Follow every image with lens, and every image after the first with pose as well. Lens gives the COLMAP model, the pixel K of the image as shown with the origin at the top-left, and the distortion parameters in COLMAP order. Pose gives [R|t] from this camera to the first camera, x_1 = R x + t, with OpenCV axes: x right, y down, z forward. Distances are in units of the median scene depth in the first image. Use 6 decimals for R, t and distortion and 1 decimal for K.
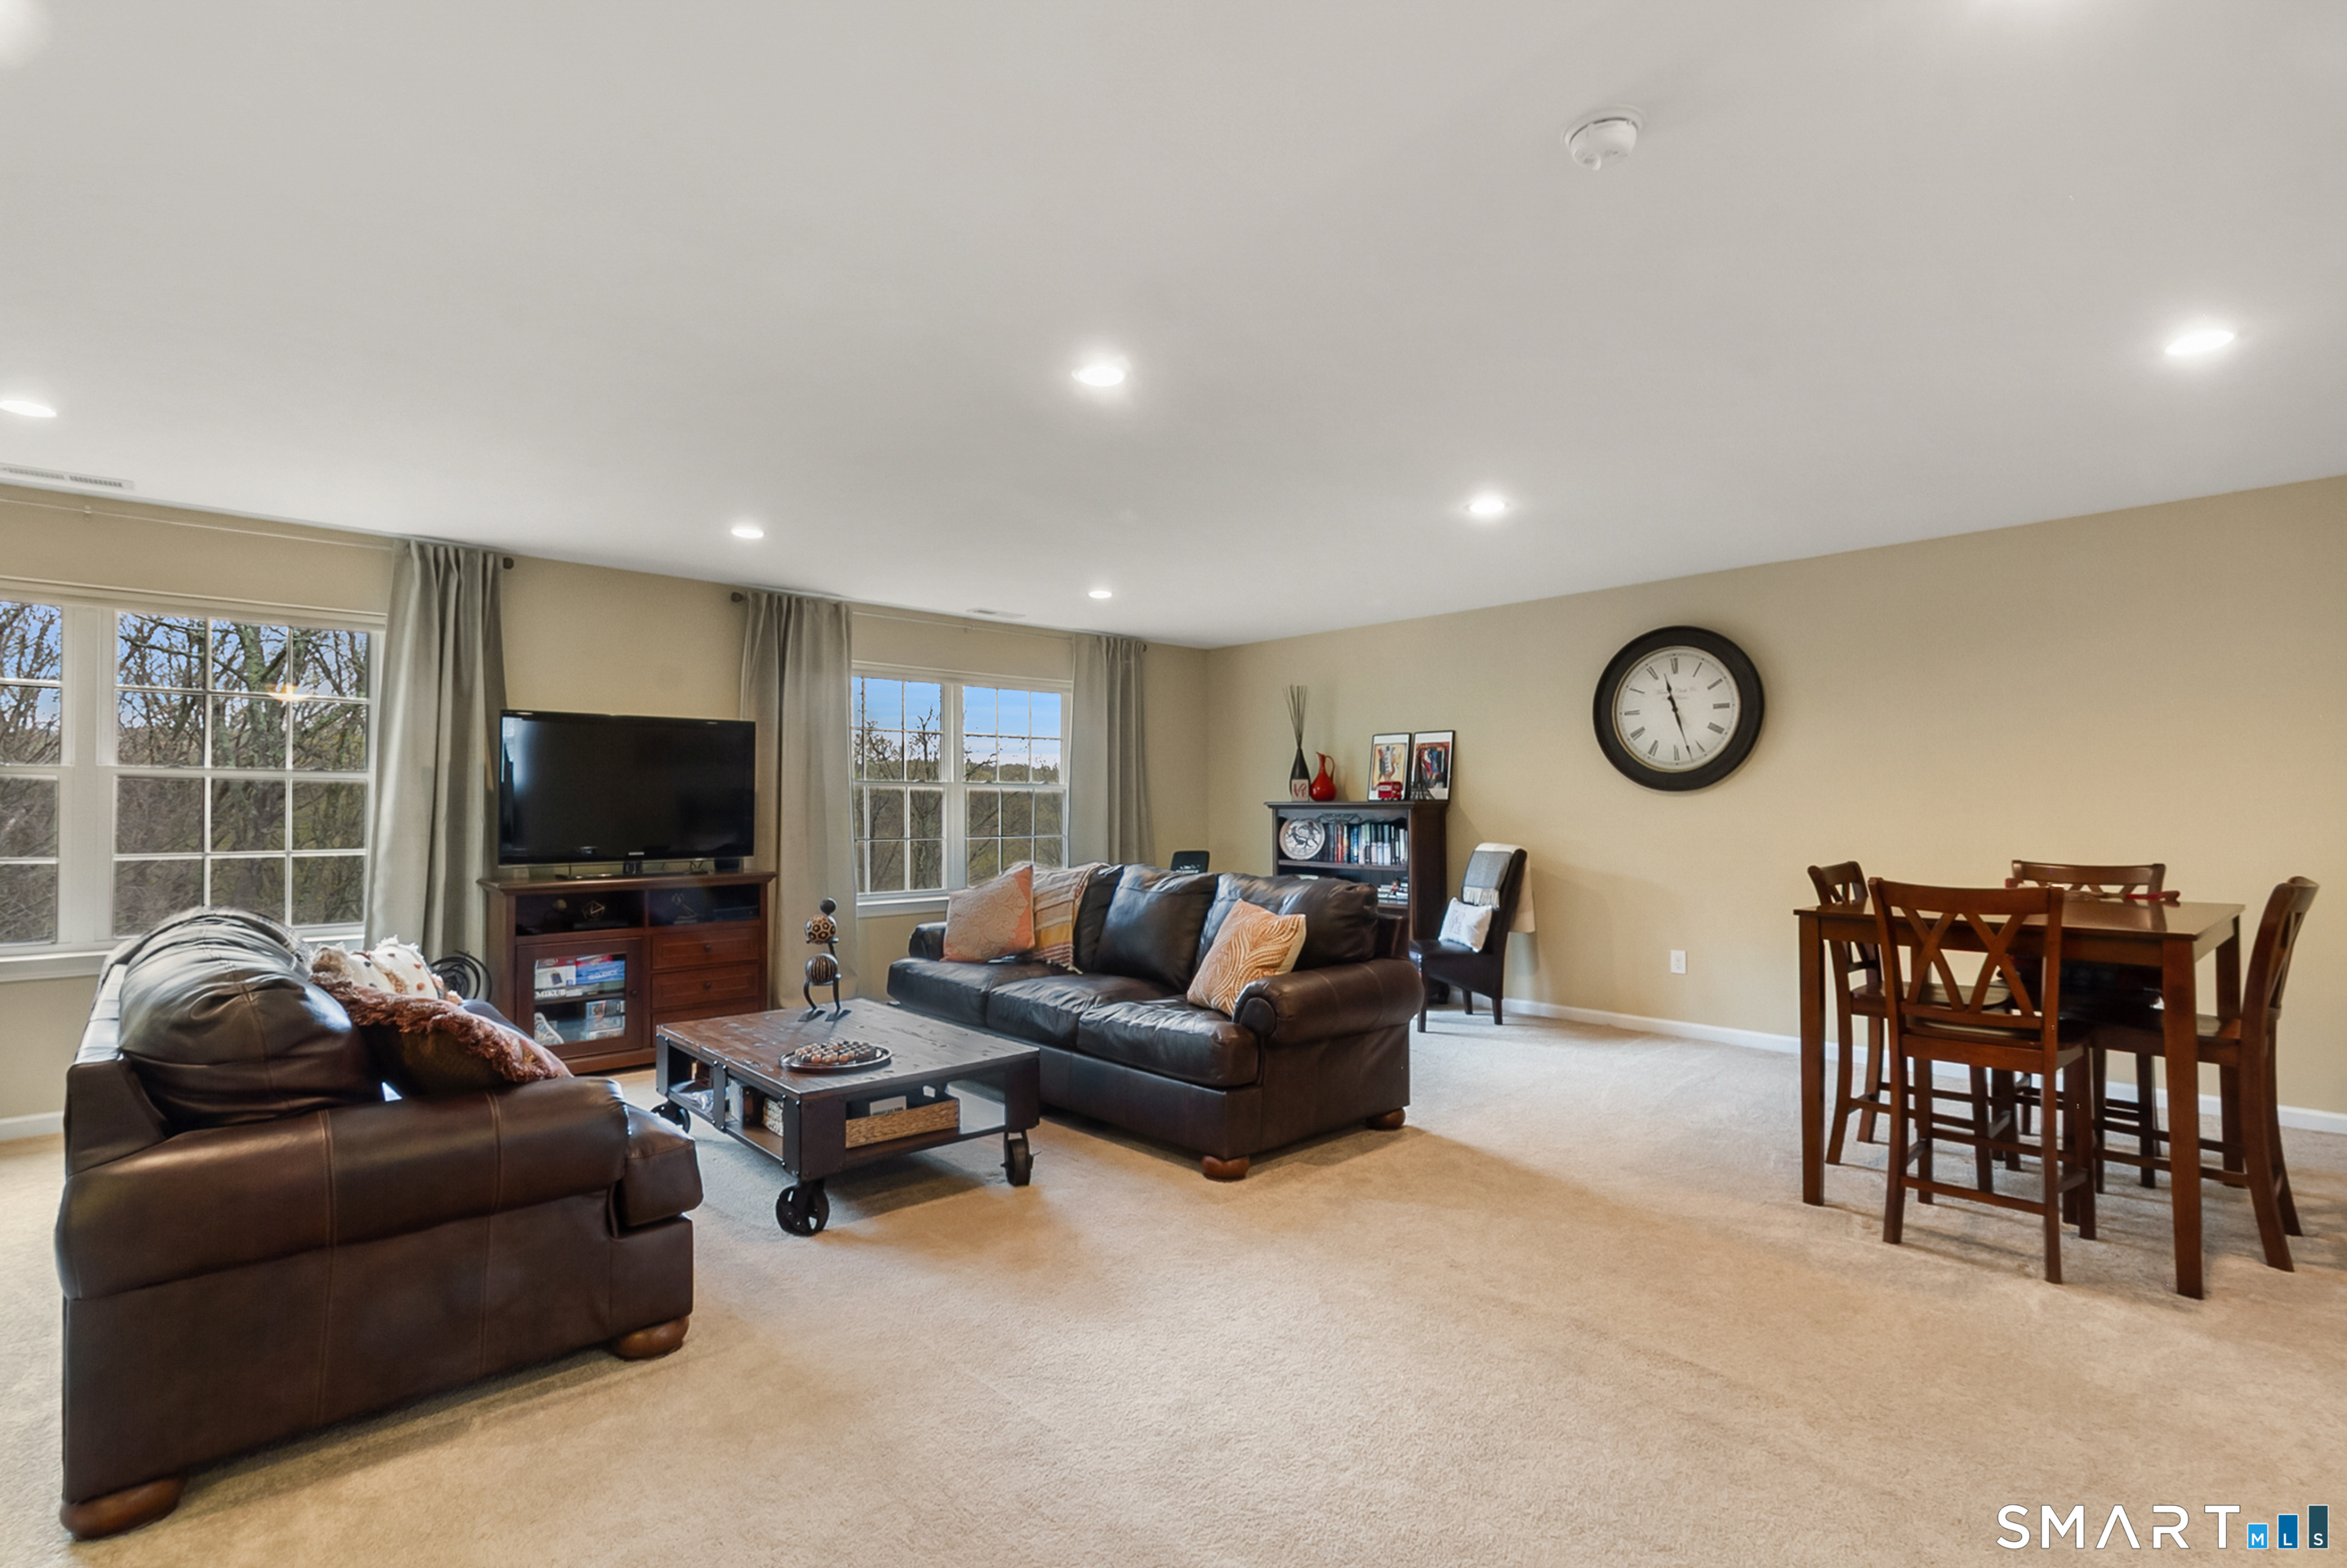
lens RADIAL K [[1106.6, 0, 1163.9], [0, 1106.6, 788.1], [0, 0, 1]] dist [0.007401, 0.001832]
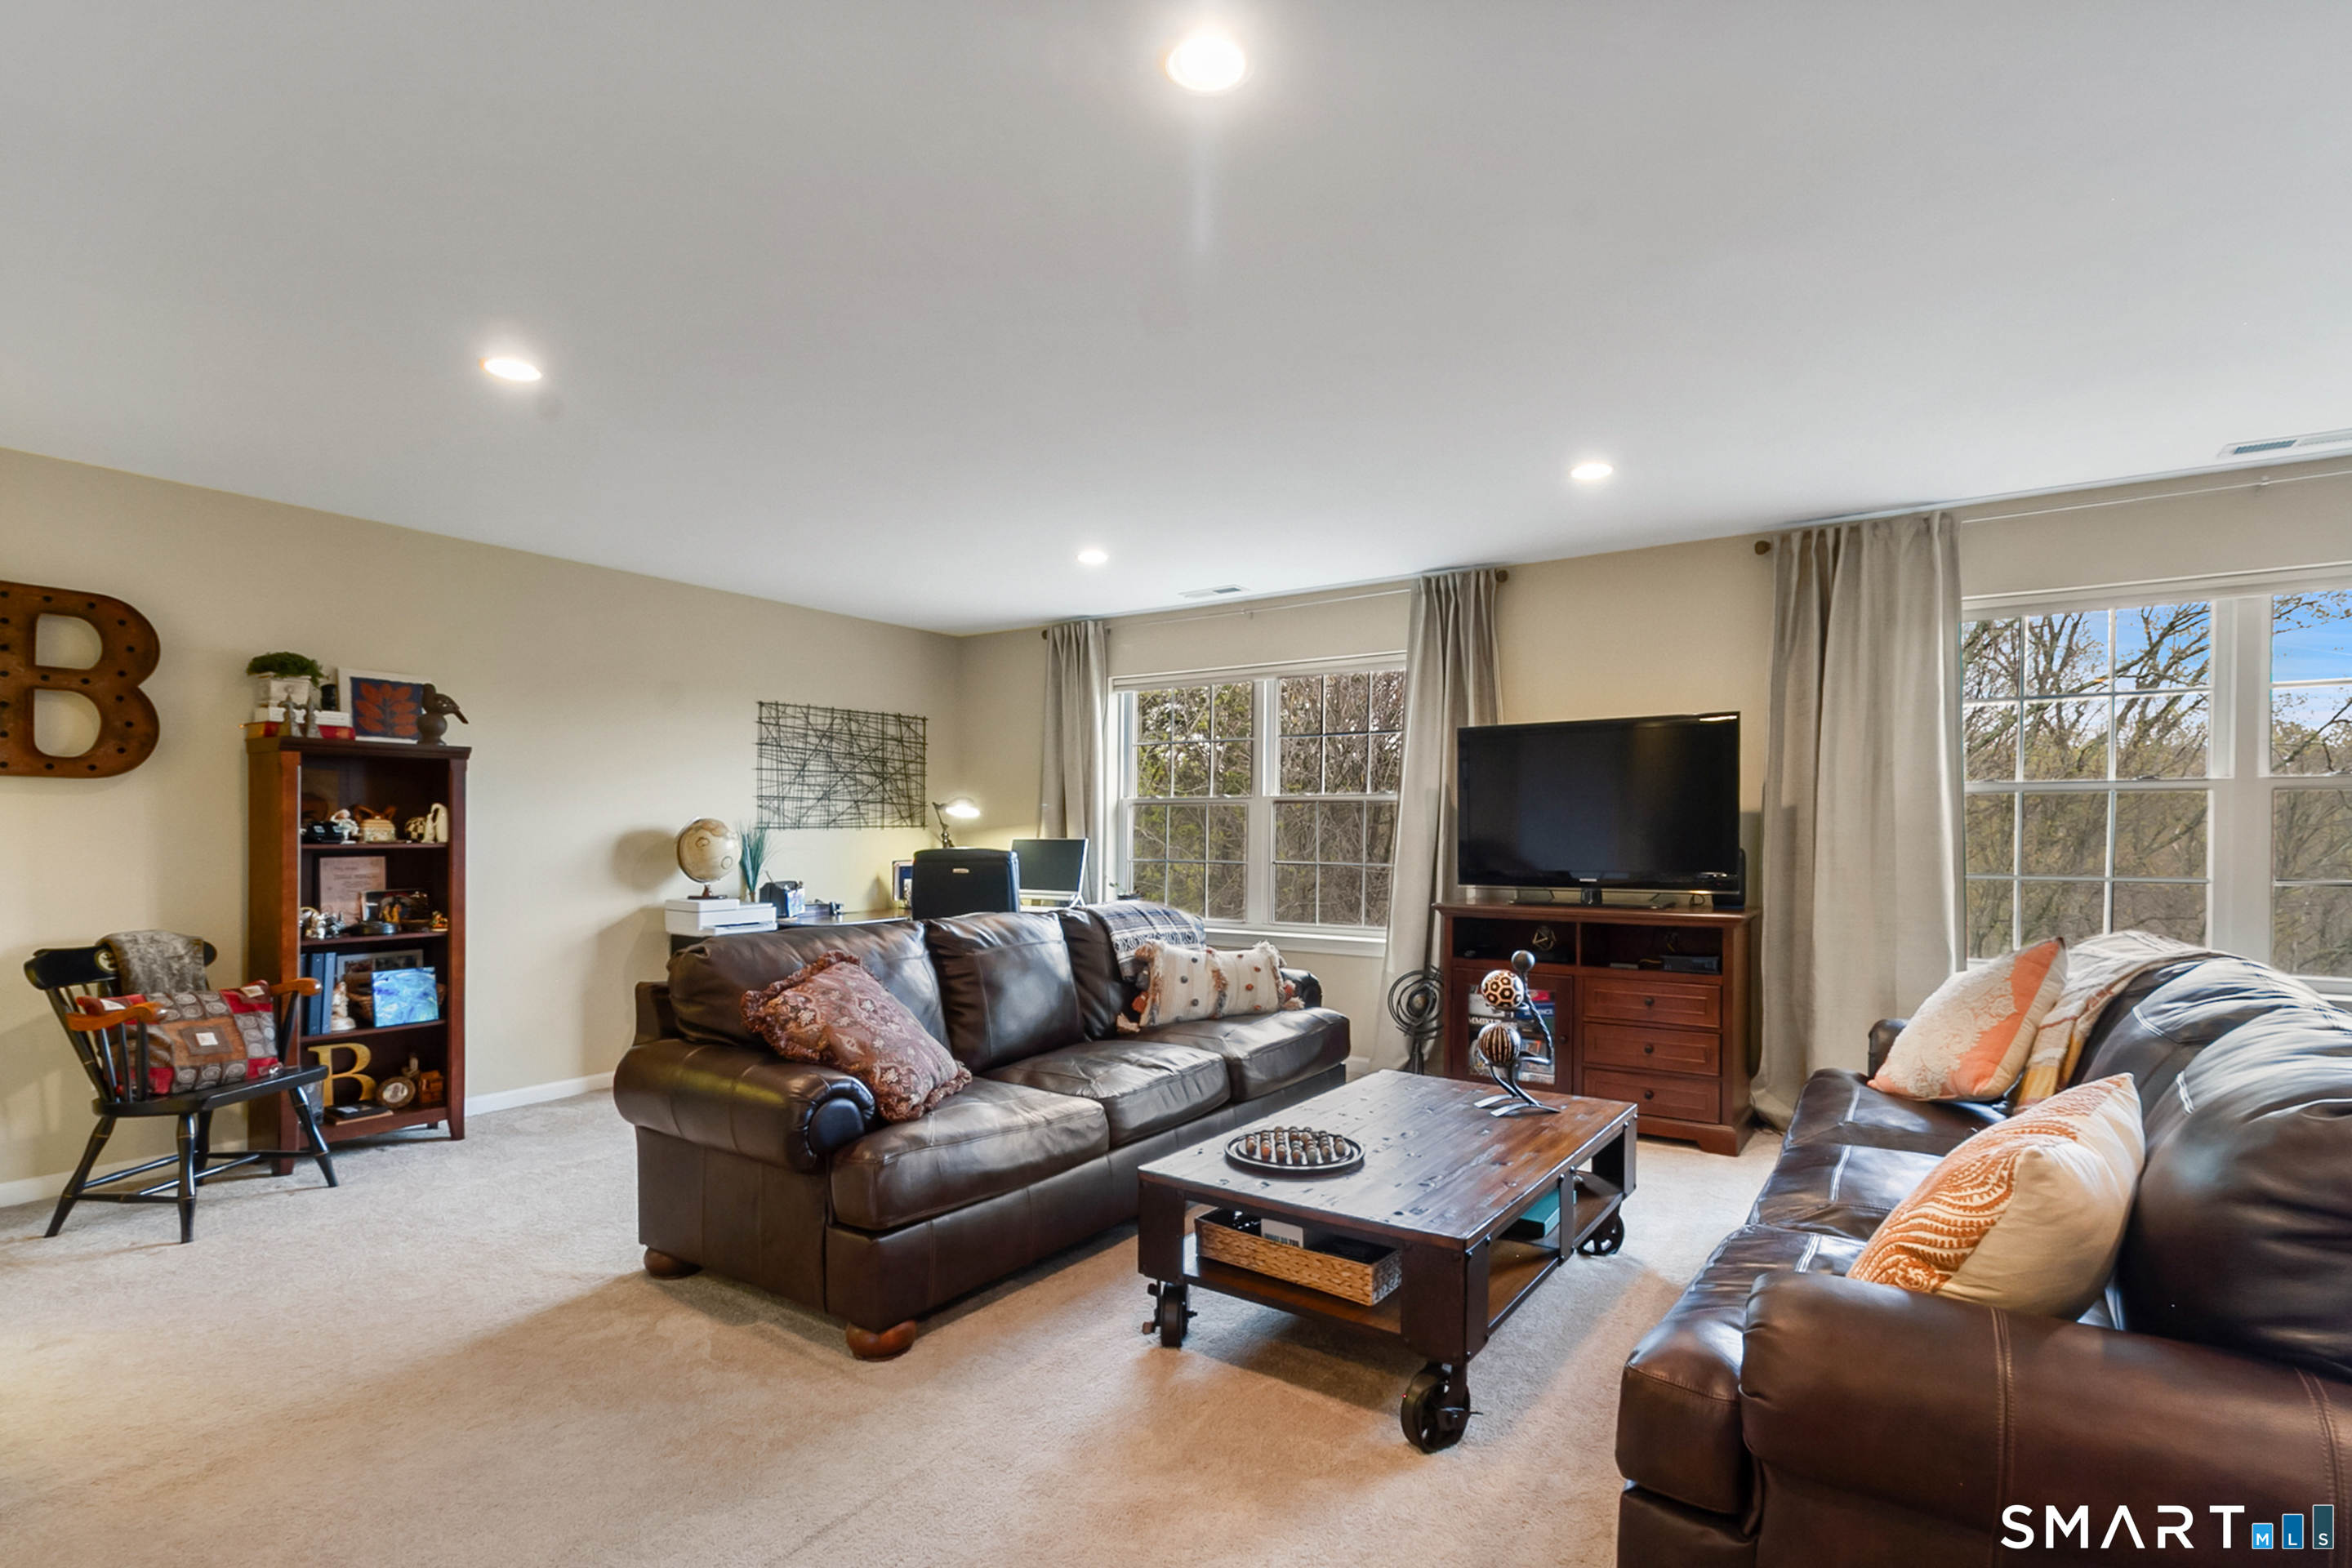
lens RADIAL K [[1109.0, 0, 1186.7], [0, 1109.0, 827.4], [0, 0, 1]] dist [0.007401, 0.001832]
pose [[0.235825, 0.001279, -0.971795, 0.372344], [0.017867, 0.999824, 0.005652, 0.010038], [0.971631, -0.018695, 0.235761, 0.631335]]
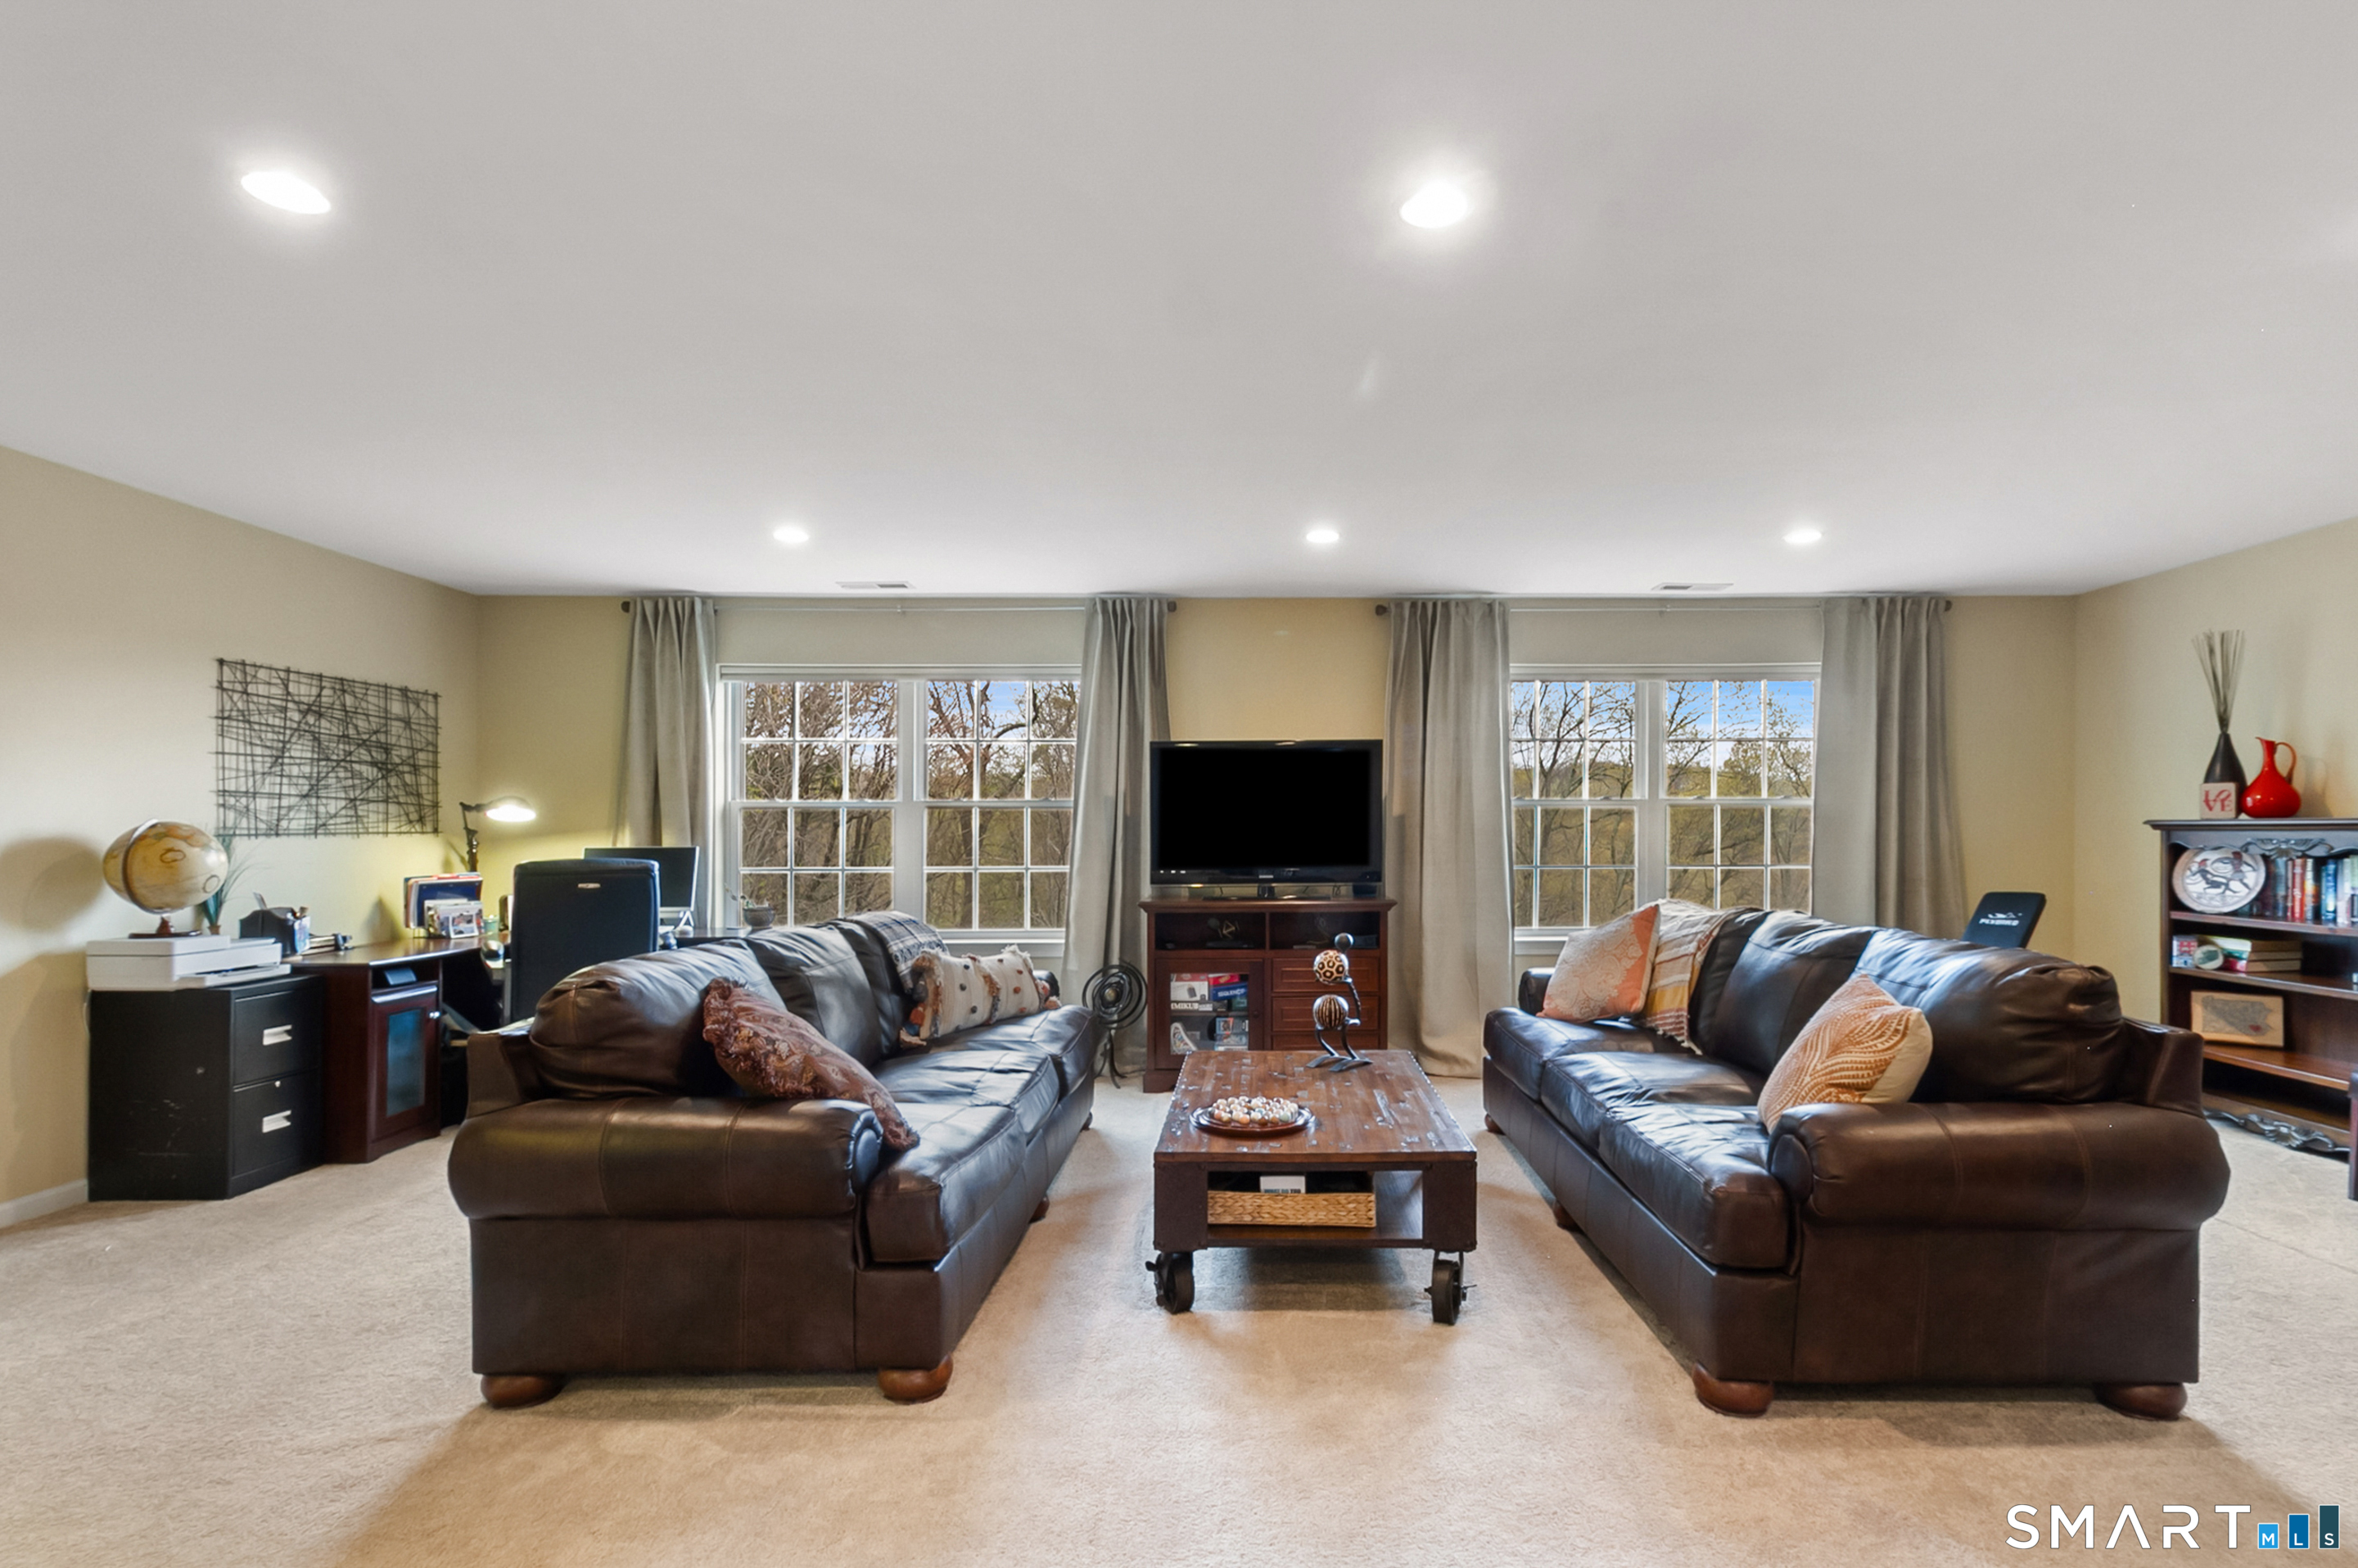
lens RADIAL K [[1111.8, 0, 1240.0], [0, 1111.8, 843.5], [0, 0, 1]] dist [0.007401, 0.001832]
pose [[0.741979, 0.005358, -0.670402, 0.241218], [0.014542, 0.999604, 0.024084, 0.005344], [0.670266, -0.027619, 0.741607, 0.294136]]
